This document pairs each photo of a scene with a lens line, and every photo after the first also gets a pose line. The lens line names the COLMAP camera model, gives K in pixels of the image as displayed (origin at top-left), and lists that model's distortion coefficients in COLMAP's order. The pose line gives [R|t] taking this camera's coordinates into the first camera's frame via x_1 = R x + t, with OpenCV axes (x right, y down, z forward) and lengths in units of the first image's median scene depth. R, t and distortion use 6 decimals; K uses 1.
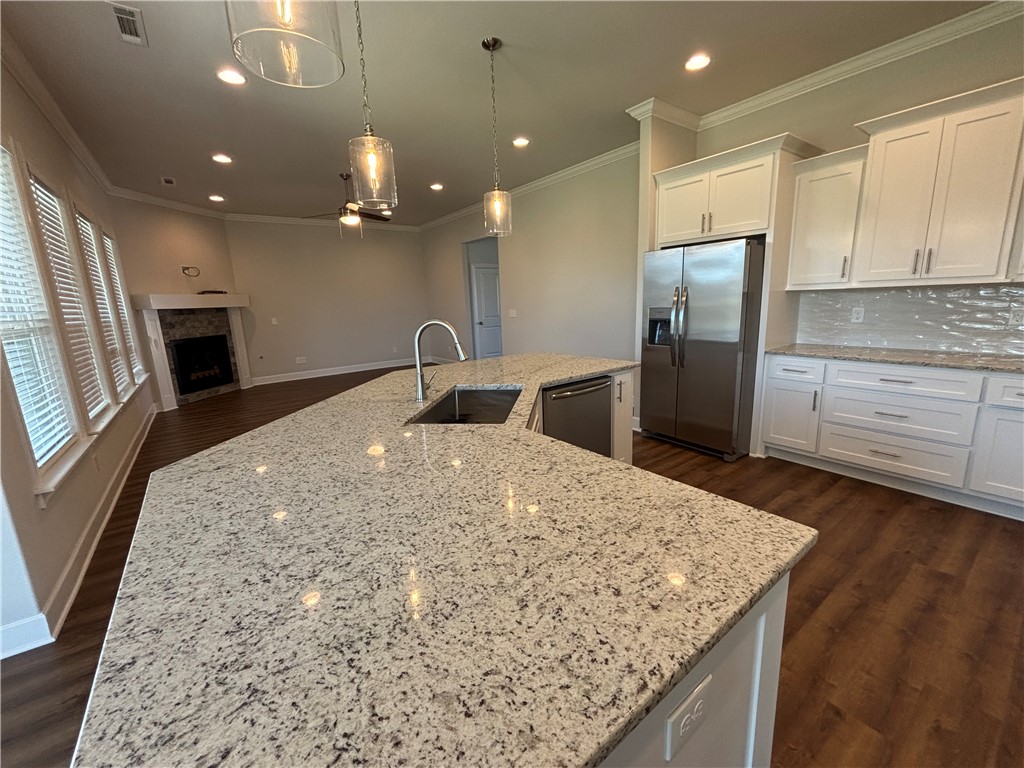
lens RADIAL K [[421.8, 0, 512.0], [0, 421.8, 384.0], [0, 0, 1]] dist [0.027798, 0.000352]
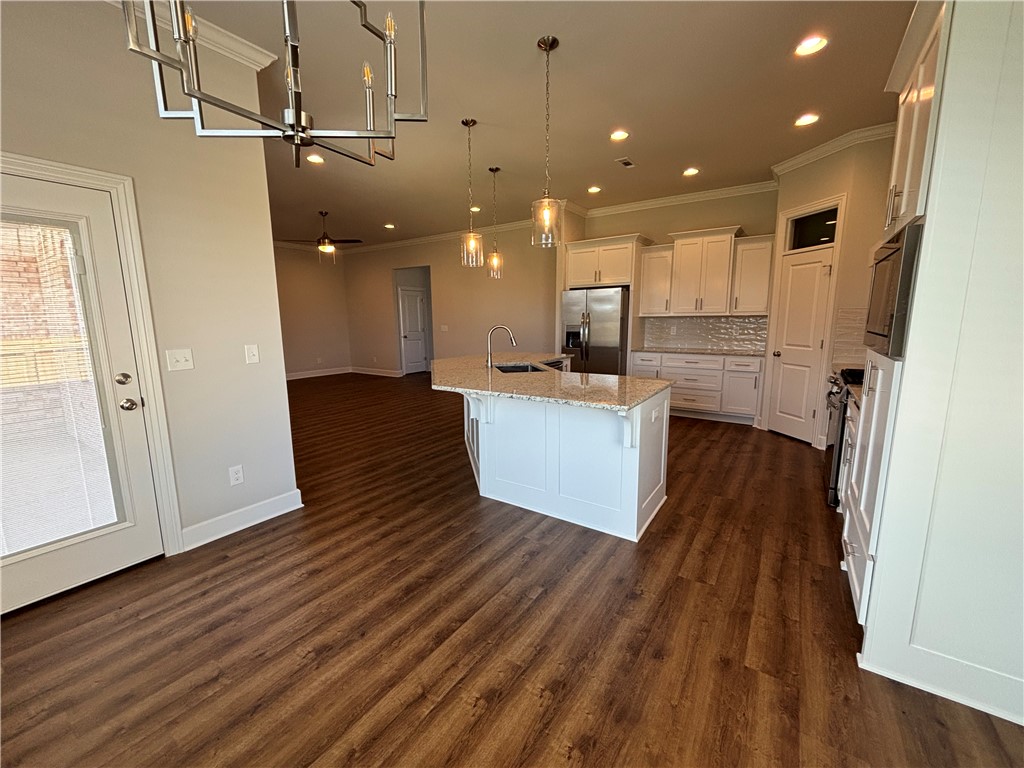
lens RADIAL K [[411.7, 0, 512.0], [0, 411.7, 384.0], [0, 0, 1]] dist [0.101446, -0.000013]
pose [[0.947052, -0.022873, 0.320266, -0.454684], [0.037579, 0.998500, -0.039812, 0.118810], [-0.318875, 0.049739, 0.946491, -0.495256]]
